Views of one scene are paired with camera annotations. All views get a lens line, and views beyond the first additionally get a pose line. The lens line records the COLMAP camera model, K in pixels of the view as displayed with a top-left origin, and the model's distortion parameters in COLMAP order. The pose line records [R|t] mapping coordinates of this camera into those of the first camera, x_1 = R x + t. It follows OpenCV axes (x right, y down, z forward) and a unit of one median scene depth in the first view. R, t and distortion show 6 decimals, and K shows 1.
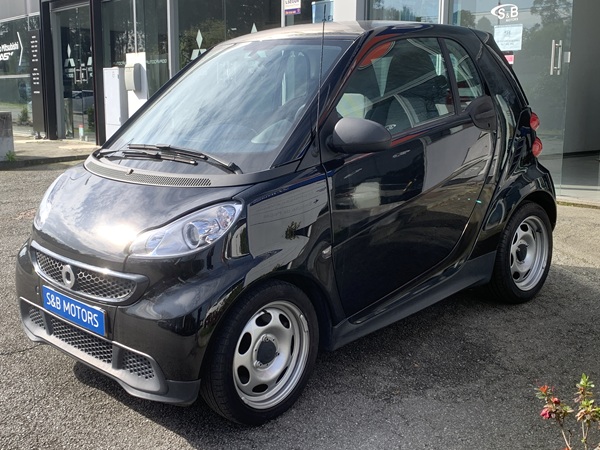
lens RADIAL K [[712.0, 0, 300.0], [0, 712.0, 225.0], [0, 0, 1]] dist [0.096846, -0.004931]
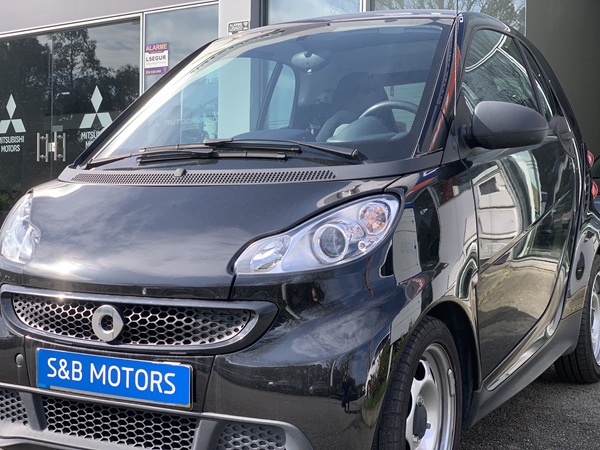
lens RADIAL K [[894.5, 0, 300.0], [0, 894.5, 225.0], [0, 0, 1]] dist [0.154487, -0.885233]
pose [[0.961957, 0.008569, 0.273066, -0.386362], [0.040064, 0.984277, -0.172026, 0.134226], [-0.270247, 0.176422, 0.946489, 0.186079]]
